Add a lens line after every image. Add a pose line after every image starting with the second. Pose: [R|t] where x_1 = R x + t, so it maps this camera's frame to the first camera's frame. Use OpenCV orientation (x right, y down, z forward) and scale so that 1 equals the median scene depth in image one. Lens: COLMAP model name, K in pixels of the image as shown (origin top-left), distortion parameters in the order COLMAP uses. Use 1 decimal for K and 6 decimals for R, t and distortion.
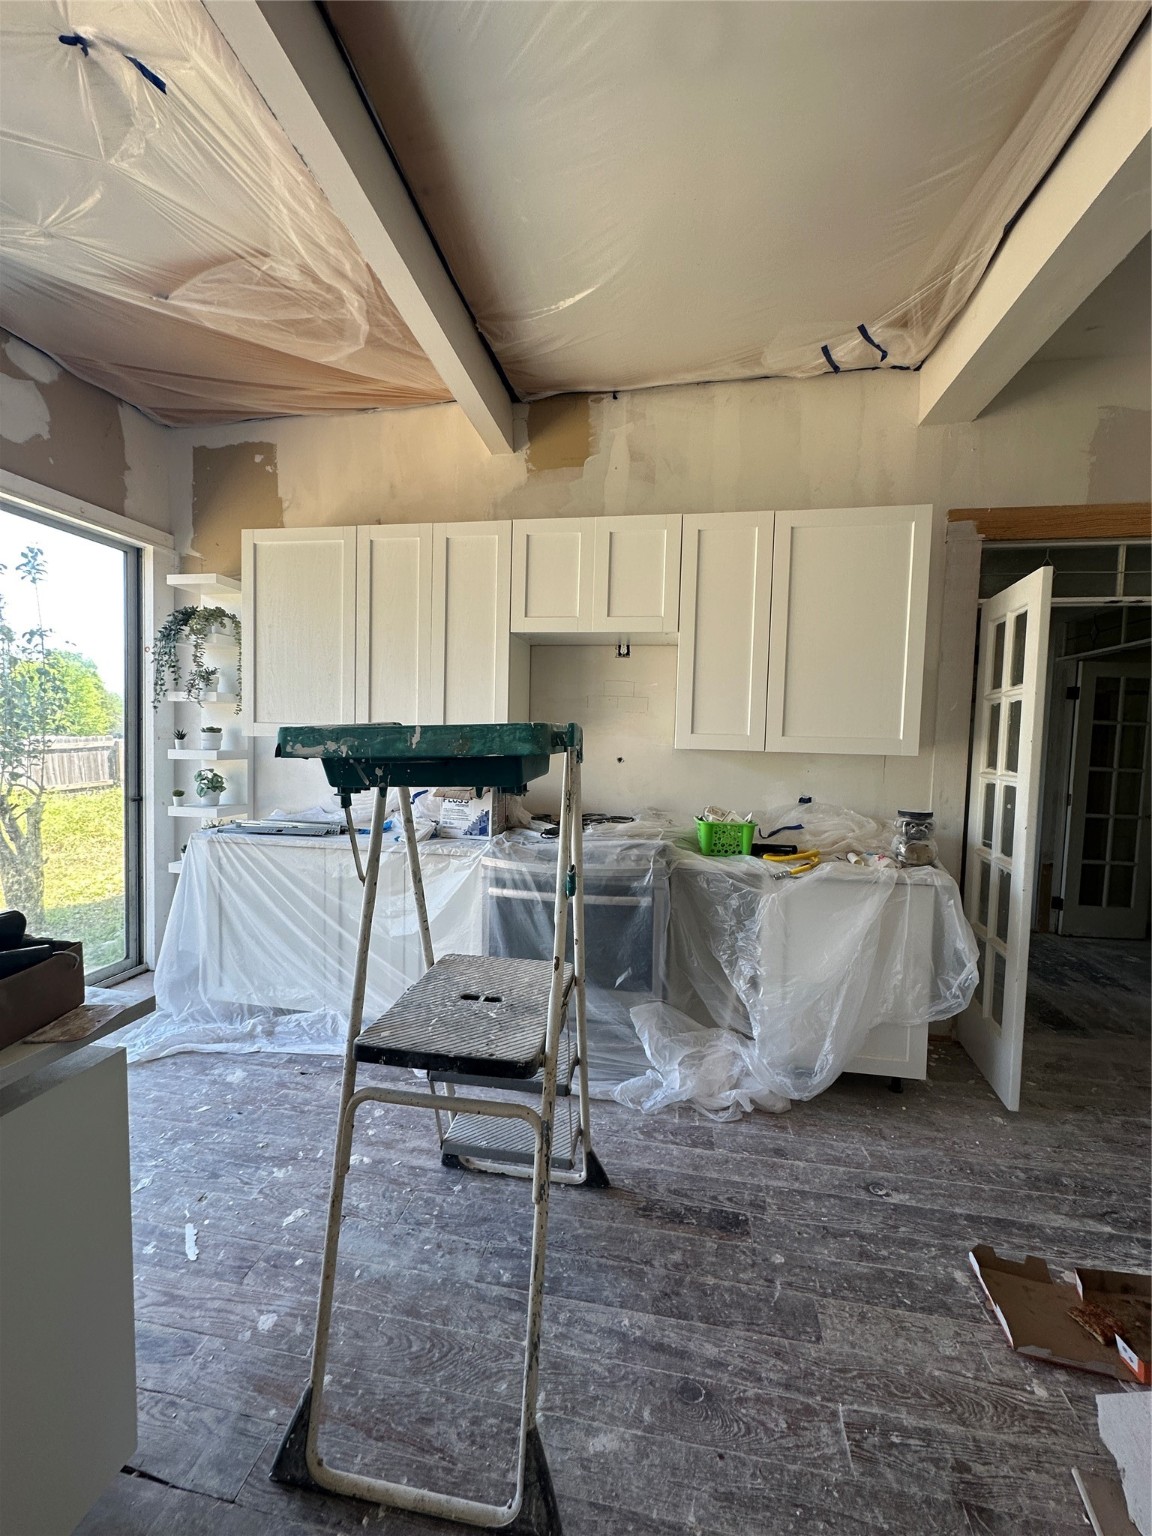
lens RADIAL K [[612.0, 0, 575.1], [0, 612.0, 771.4], [0, 0, 1]] dist [-0.001946, 0.000838]
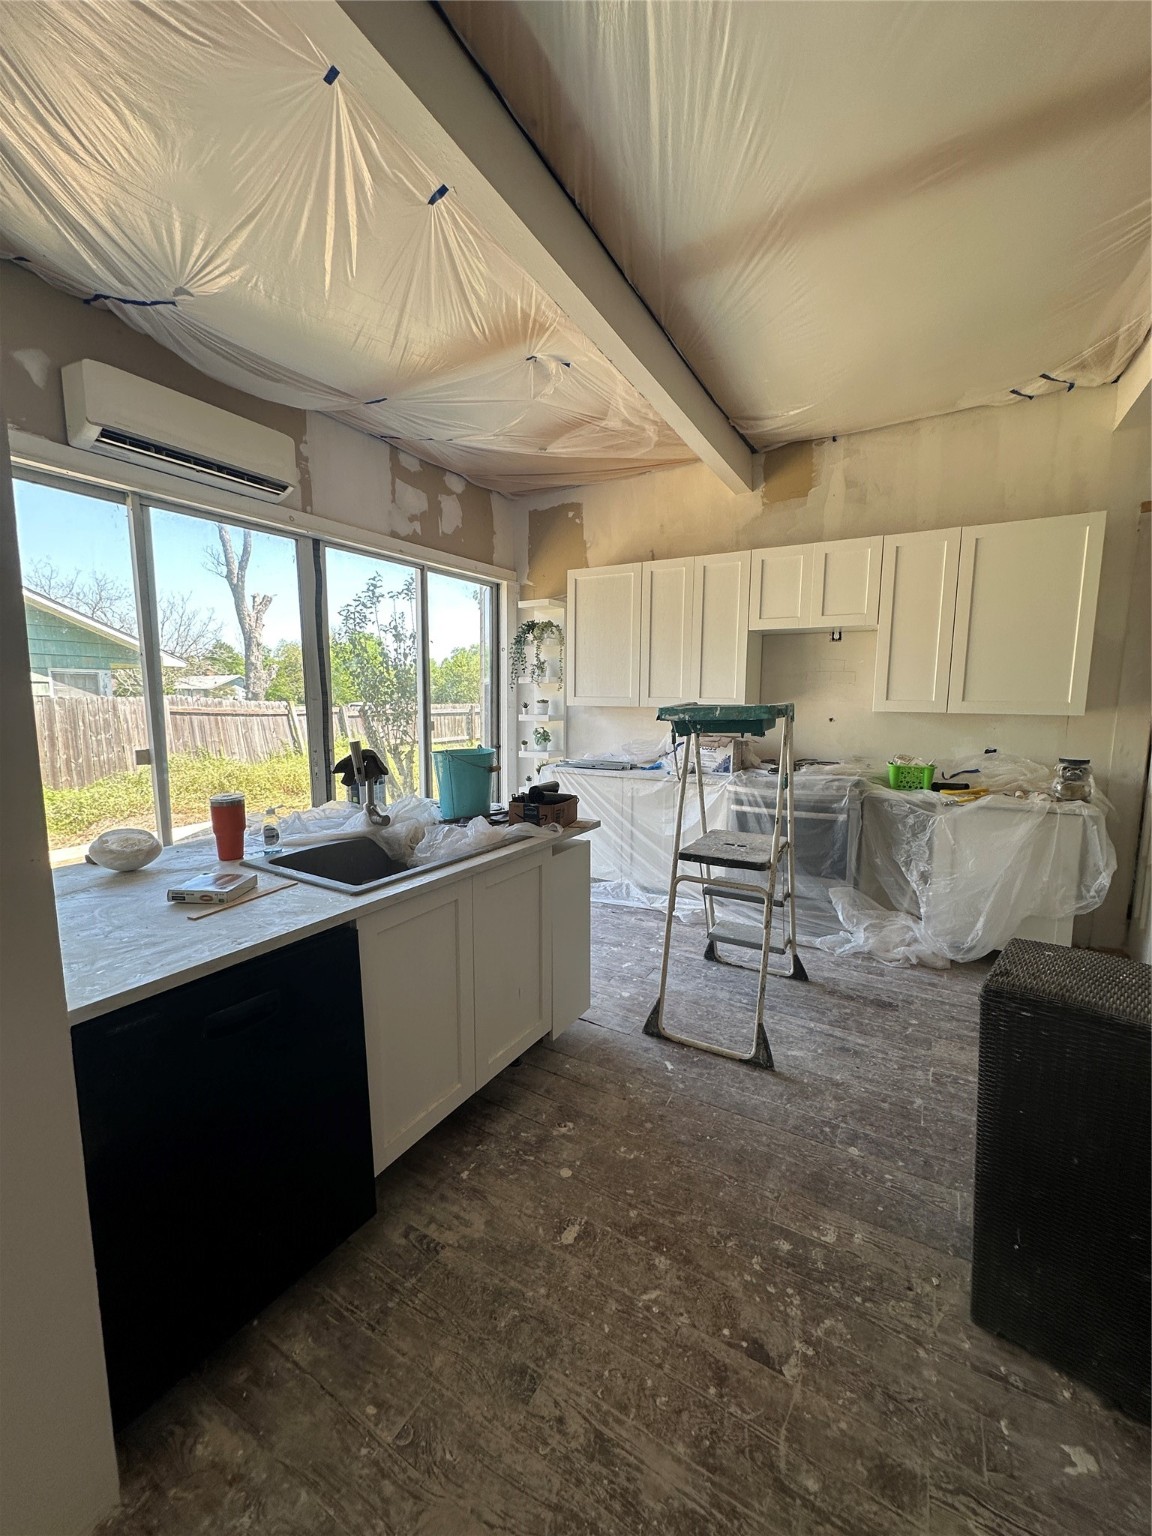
lens RADIAL K [[612.0, 0, 573.4], [0, 612.0, 771.5], [0, 0, 1]] dist [-0.001946, 0.000838]
pose [[0.936592, 0.024160, -0.349587, 0.020455], [-0.001059, 0.997811, 0.066121, 0.007347], [0.350420, -0.061558, 0.934568, -0.551433]]
